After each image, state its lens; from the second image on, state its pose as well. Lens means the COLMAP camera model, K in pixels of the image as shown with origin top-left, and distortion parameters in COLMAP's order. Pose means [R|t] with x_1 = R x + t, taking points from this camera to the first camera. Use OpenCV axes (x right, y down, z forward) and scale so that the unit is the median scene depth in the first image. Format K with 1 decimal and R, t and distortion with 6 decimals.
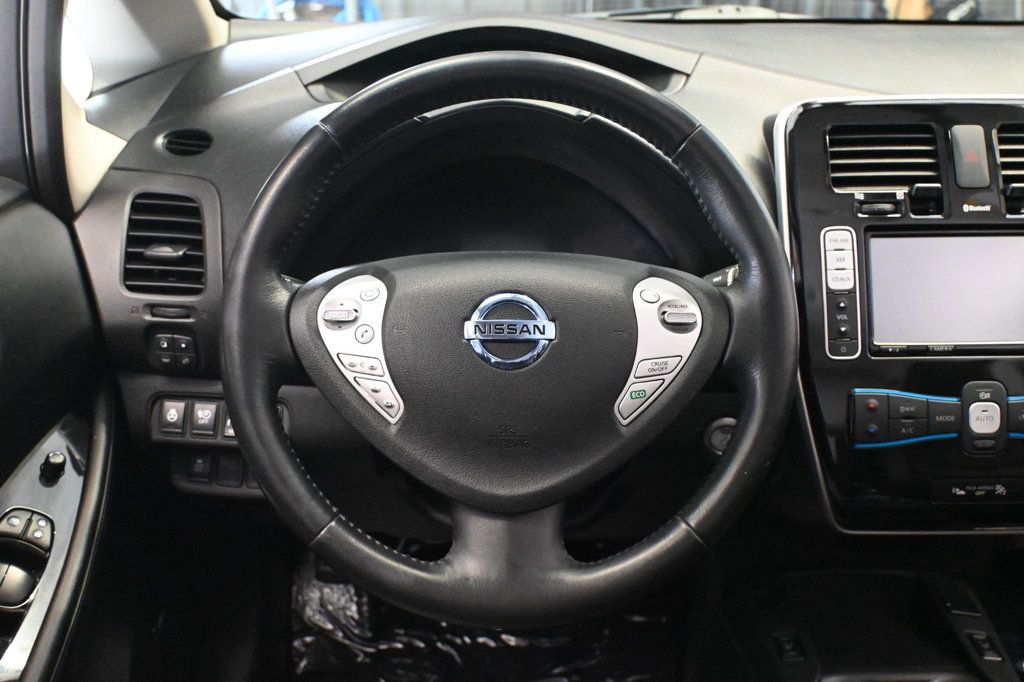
lens RADIAL K [[1128.4, 0, 506.9], [0, 1128.4, 336.0], [0, 0, 1]] dist [-0.008911, 0.000000]
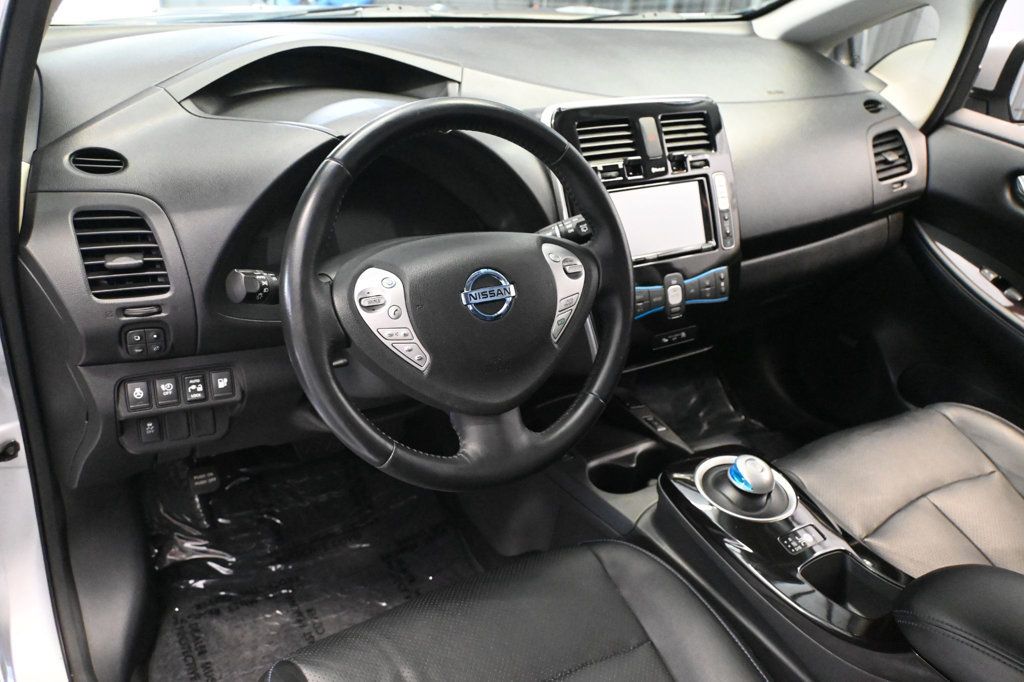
lens RADIAL K [[886.4, 0, 517.8], [0, 886.4, 338.9], [0, 0, 1]] dist [0.011491, -0.010017]
pose [[0.843248, -0.179852, 0.506544, -0.457242], [0.103466, 0.979049, 0.175377, -0.119506], [-0.527474, -0.095476, 0.844190, -0.009618]]
